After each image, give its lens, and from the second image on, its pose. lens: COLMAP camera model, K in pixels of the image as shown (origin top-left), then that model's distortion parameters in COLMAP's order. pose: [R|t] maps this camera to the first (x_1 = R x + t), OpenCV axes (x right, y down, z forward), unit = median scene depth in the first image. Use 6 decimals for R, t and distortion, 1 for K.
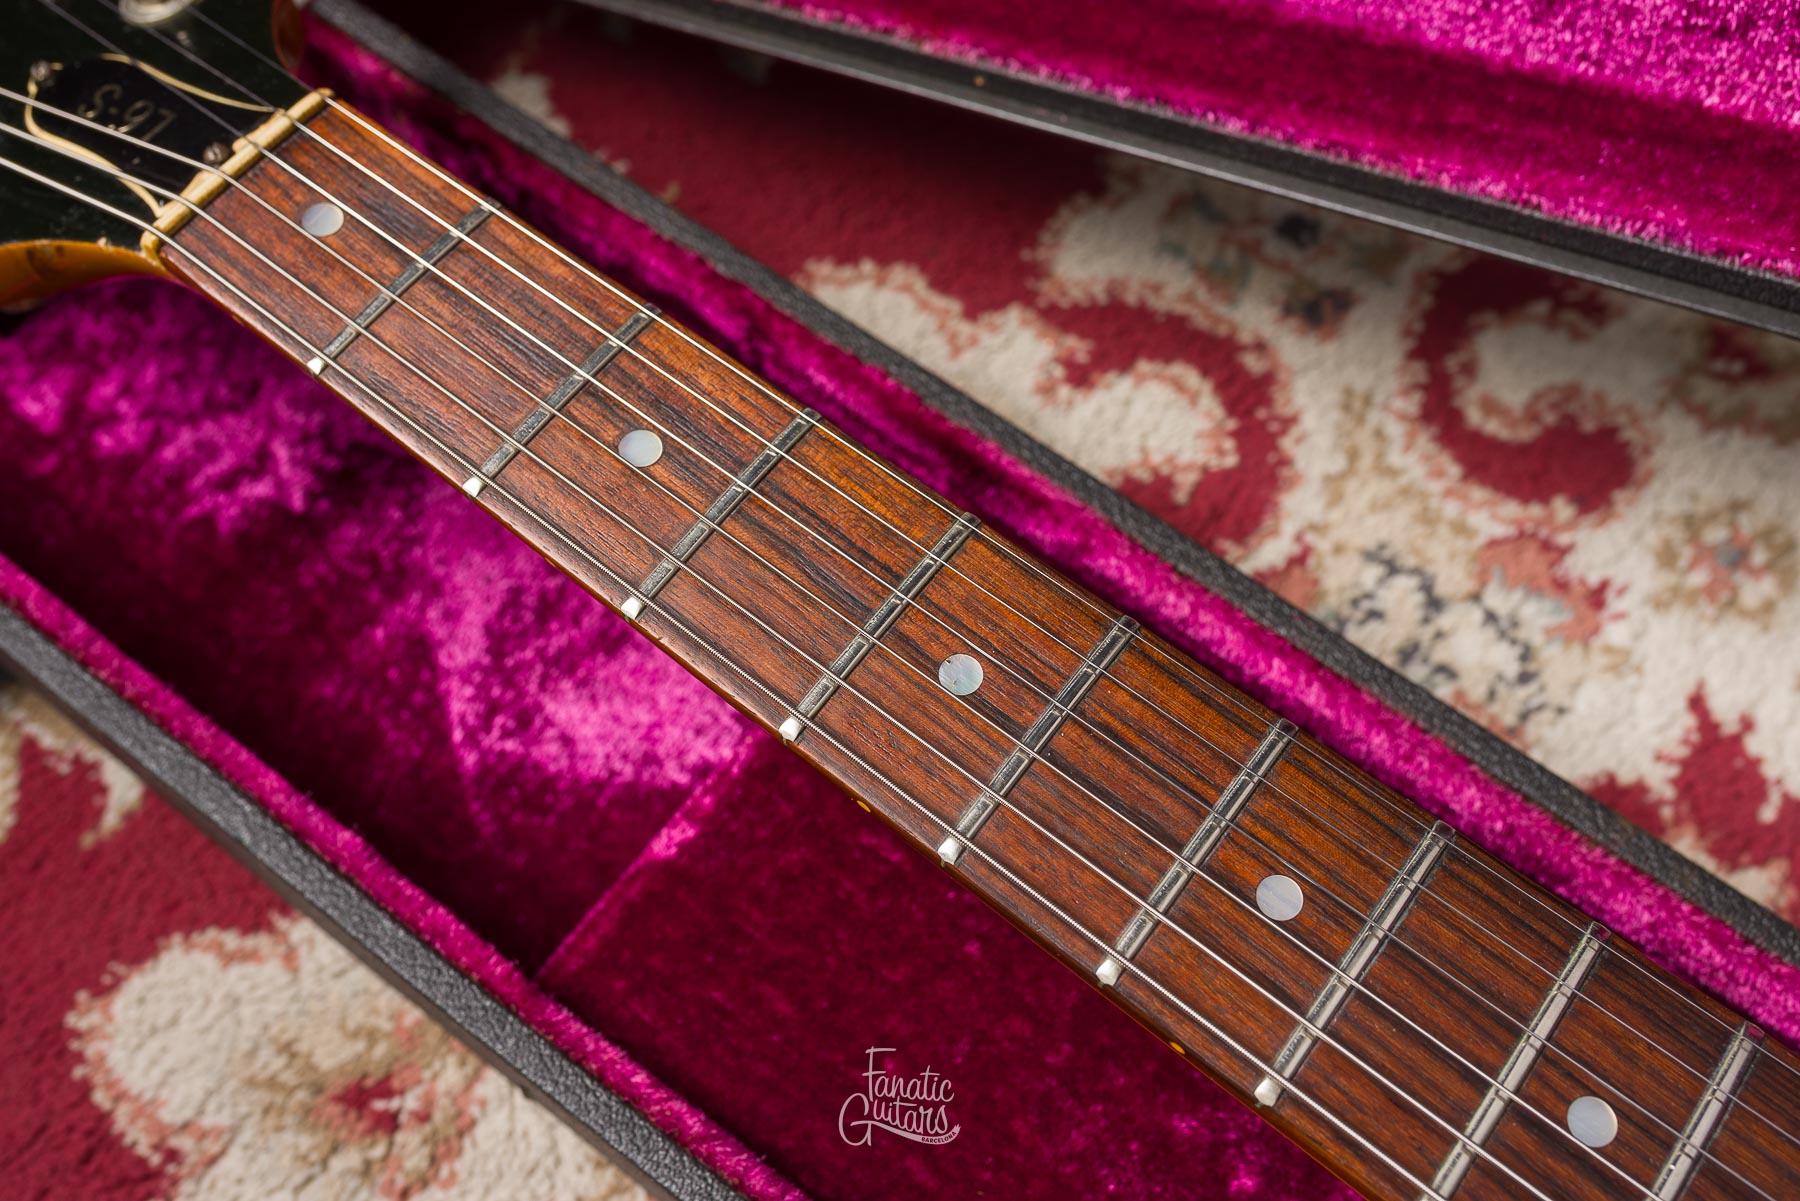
lens RADIAL K [[1792.9, 0, 897.6], [0, 1792.9, 608.9], [0, 0, 1]] dist [0.007388, 0.000000]
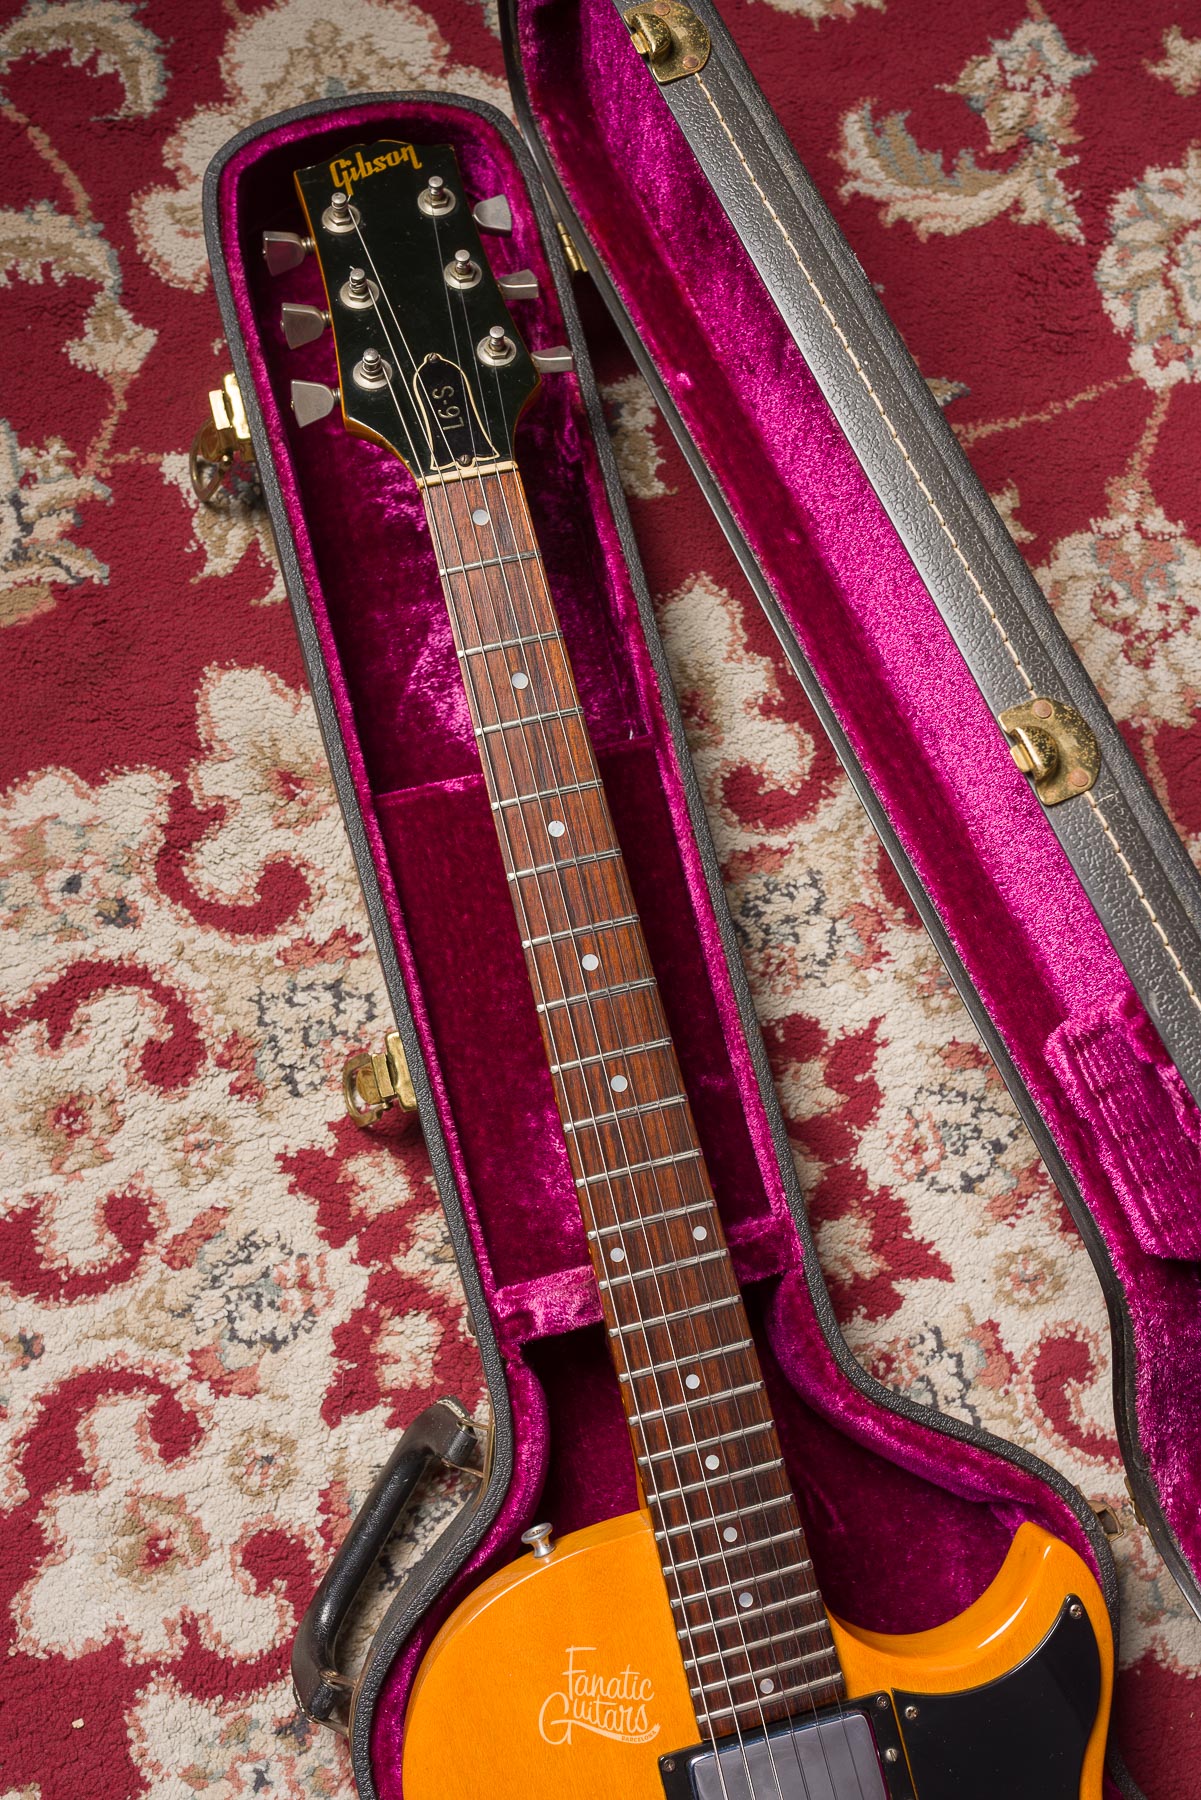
lens RADIAL K [[1792.9, 0, 599.1], [0, 1792.9, 897.9], [0, 0, 1]] dist [0.007388, 0.000000]
pose [[0.780028, 0.625652, -0.010792, 0.116341], [-0.602071, 0.755105, 0.259474, -0.402791], [0.170489, -0.195899, 0.965690, -1.055679]]
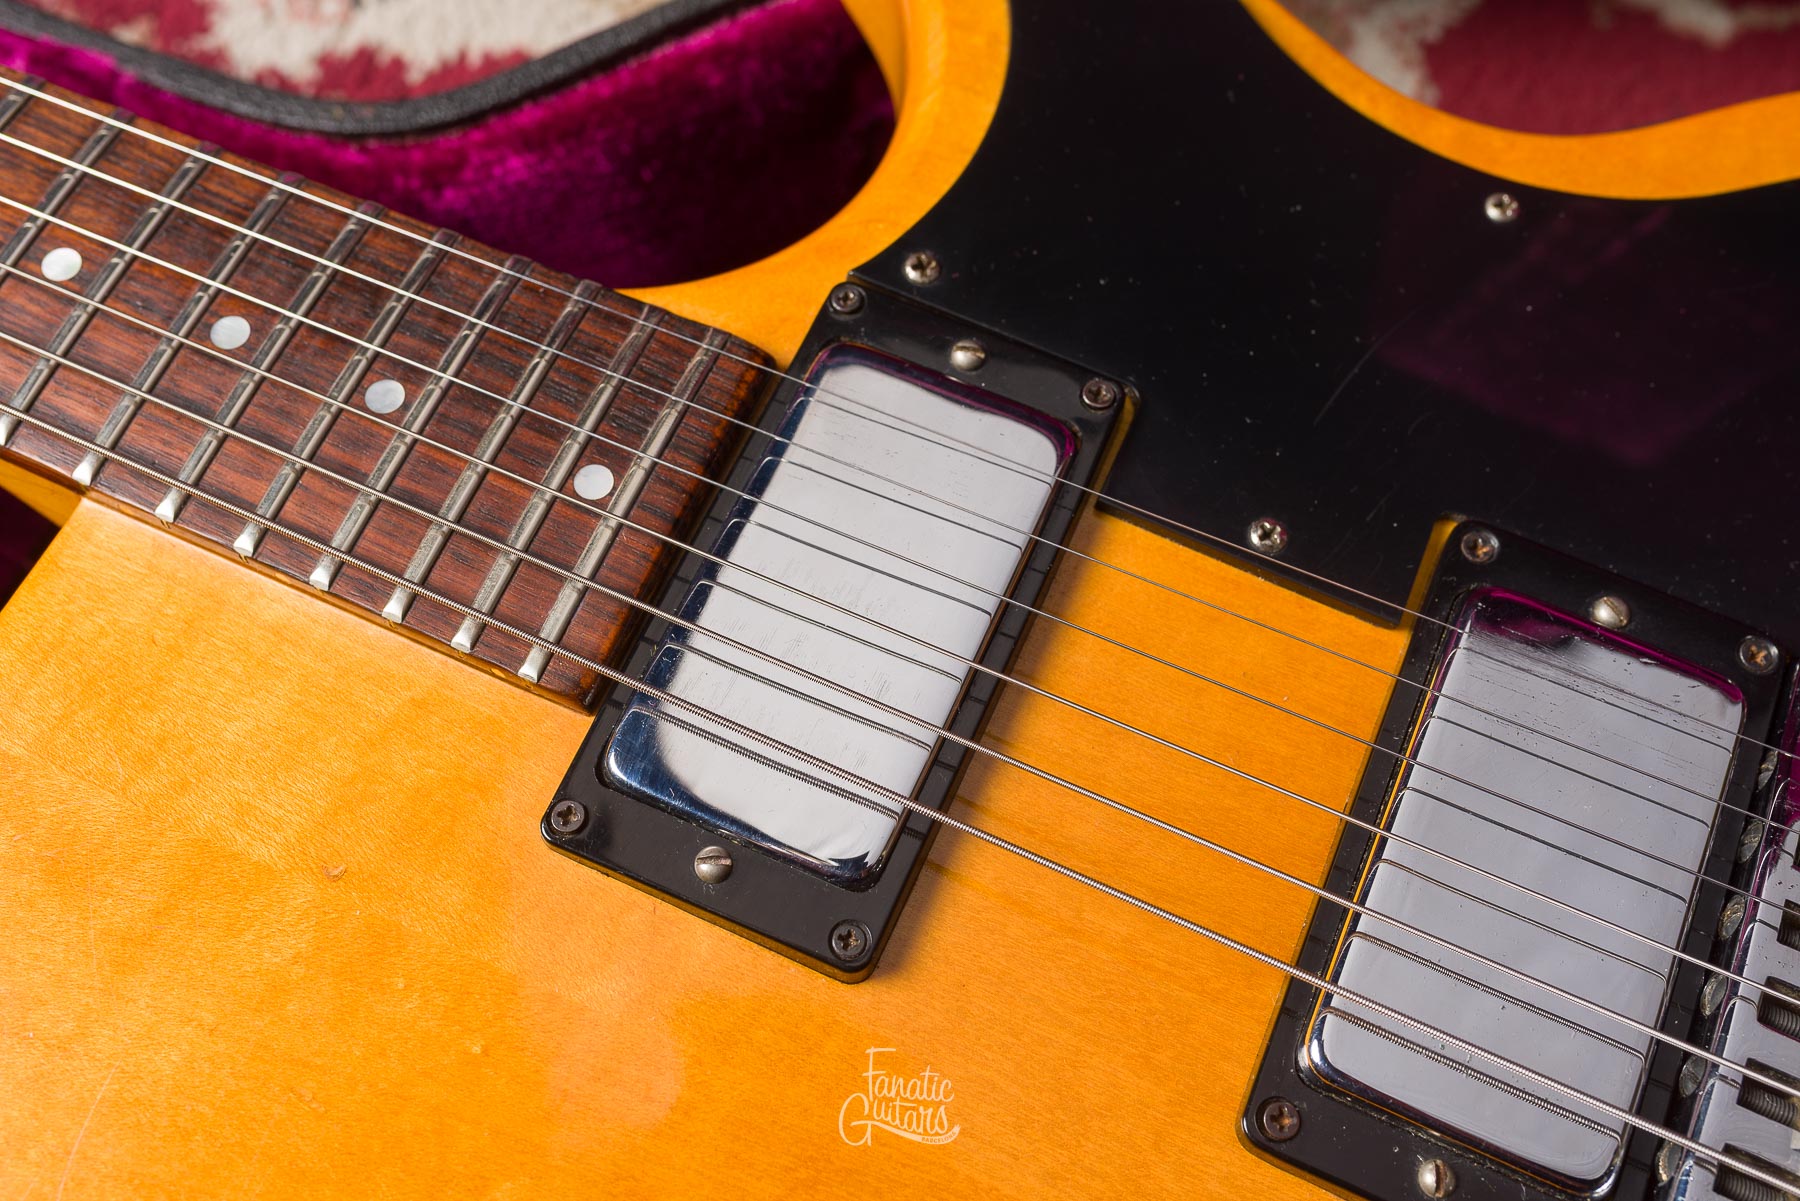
lens RADIAL K [[1792.9, 0, 902.6], [0, 1792.9, 598.6], [0, 0, 1]] dist [0.007388, 0.000000]
pose [[0.969449, -0.219054, 0.110378, 0.695686], [0.216550, 0.975668, 0.034330, 0.519305], [-0.115212, -0.009379, 0.993297, -0.166277]]
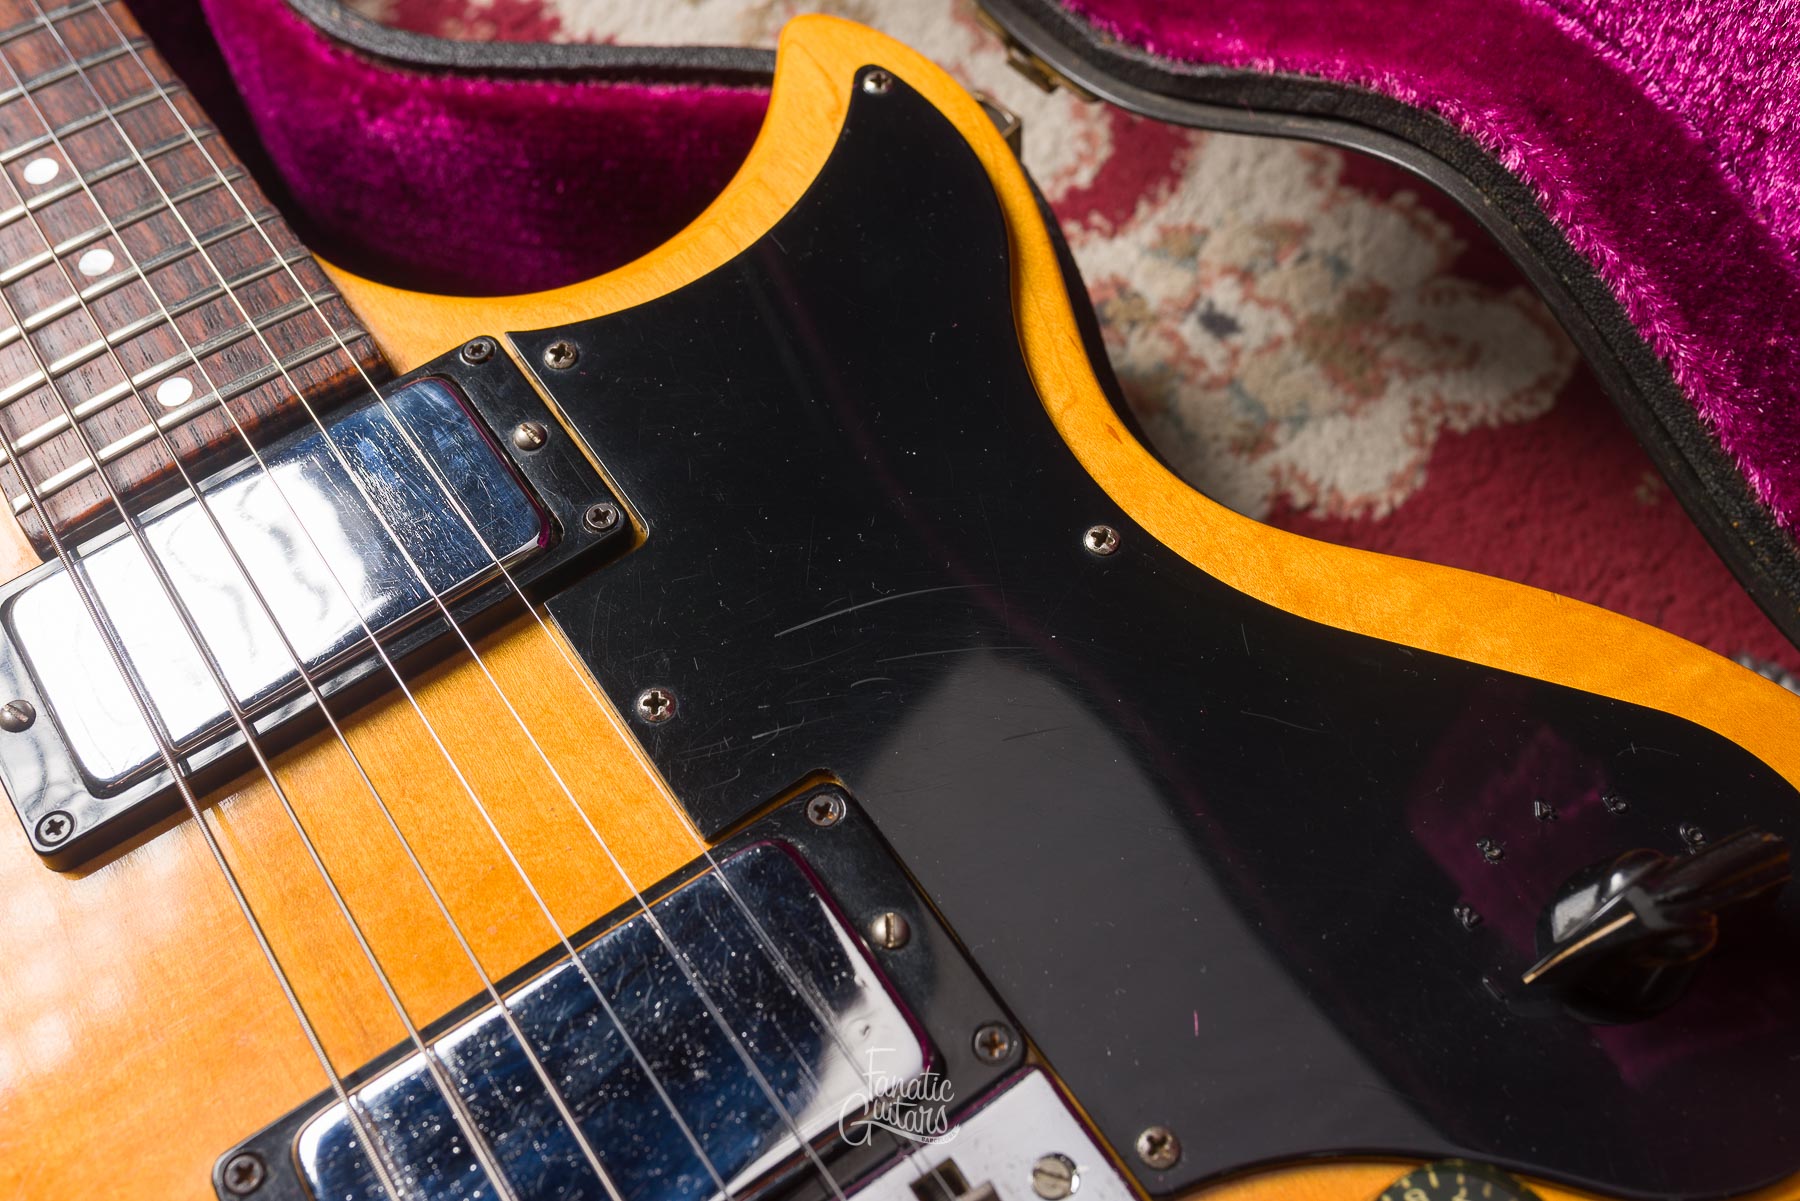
lens RADIAL K [[1792.9, 0, 946.0], [0, 1792.9, 596.2], [0, 0, 1]] dist [0.007388, 0.000000]
pose [[0.952667, 0.268123, -0.143304, 1.069437], [-0.274294, 0.961325, -0.024824, 0.487313], [0.131106, 0.062957, 0.989367, -0.126787]]
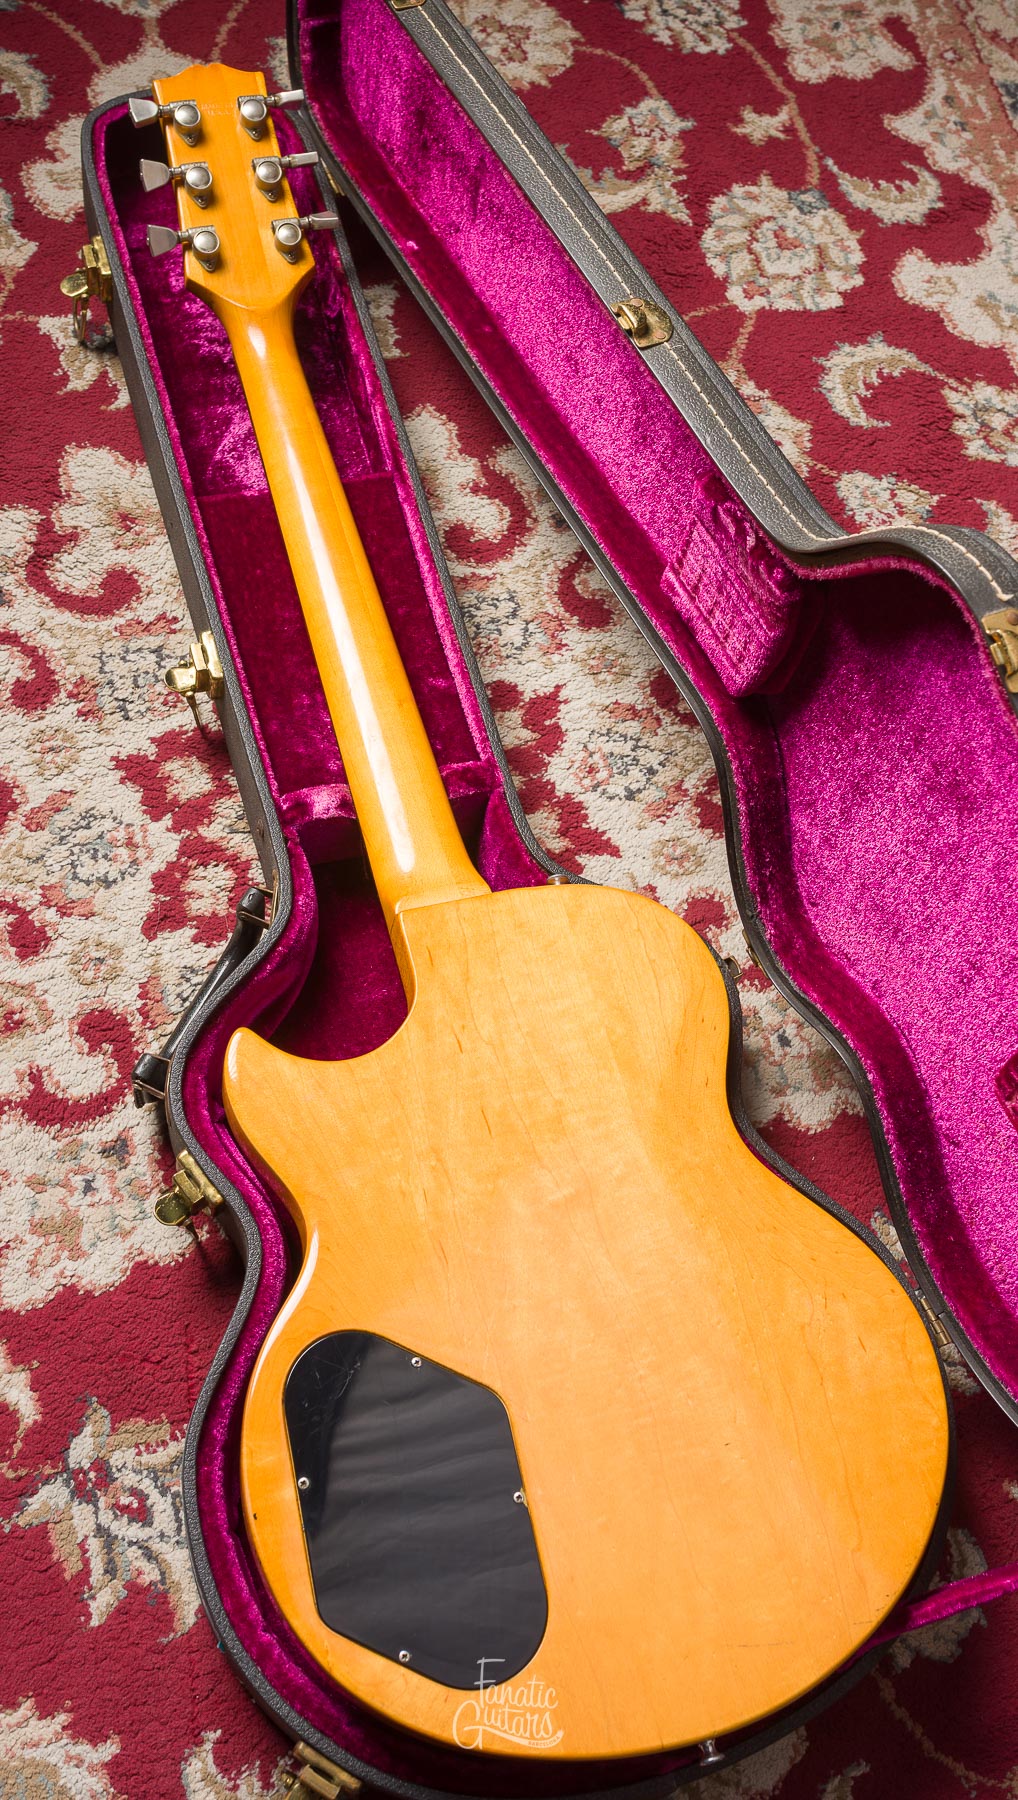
lens RADIAL K [[1908.2, 0, 490.1], [0, 1908.2, 868.8], [0, 0, 1]] dist [0.011550, 0.000000]
pose [[0.790911, 0.600628, -0.117069, 0.867660], [-0.604846, 0.796342, -0.000636, 0.343369], [0.092845, 0.071311, 0.993124, -1.987024]]
